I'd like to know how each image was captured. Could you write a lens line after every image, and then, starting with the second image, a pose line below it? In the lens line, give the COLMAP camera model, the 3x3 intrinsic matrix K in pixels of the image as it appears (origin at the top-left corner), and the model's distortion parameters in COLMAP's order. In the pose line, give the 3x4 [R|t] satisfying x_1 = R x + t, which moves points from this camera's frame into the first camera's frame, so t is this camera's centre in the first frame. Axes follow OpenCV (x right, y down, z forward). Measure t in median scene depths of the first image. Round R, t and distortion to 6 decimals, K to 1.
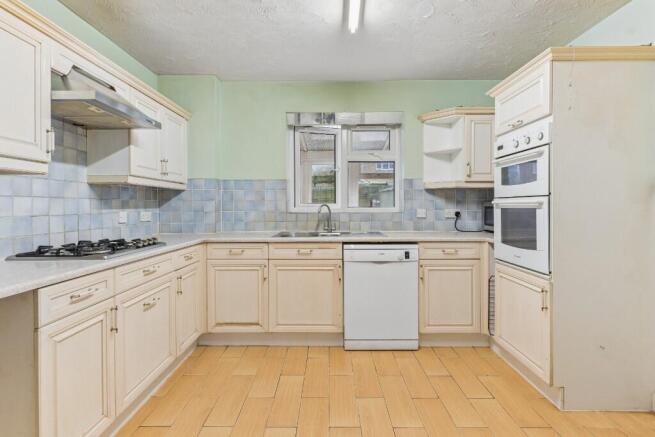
lens RADIAL K [[313.9, 0, 329.2], [0, 313.9, 211.2], [0, 0, 1]] dist [0.003083, 0.000572]
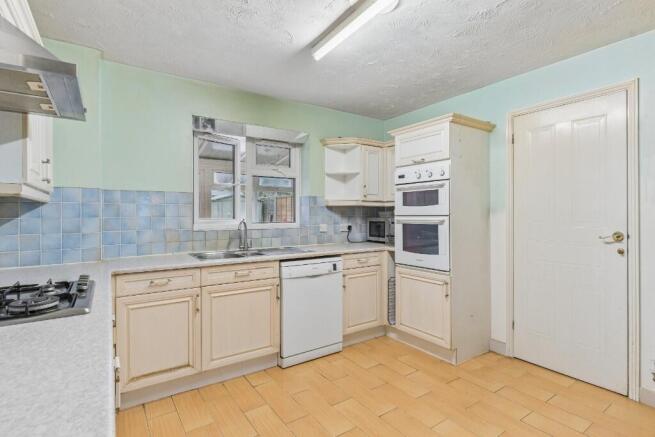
lens RADIAL K [[320.0, 0, 327.5], [0, 320.0, 218.5], [0, 0, 1]] dist [0.000254, 0.000136]
pose [[0.828527, -0.006888, 0.559907, -0.394145], [0.011679, 0.999919, -0.004980, -0.025086], [-0.559828, 0.010665, 0.828540, 0.077648]]
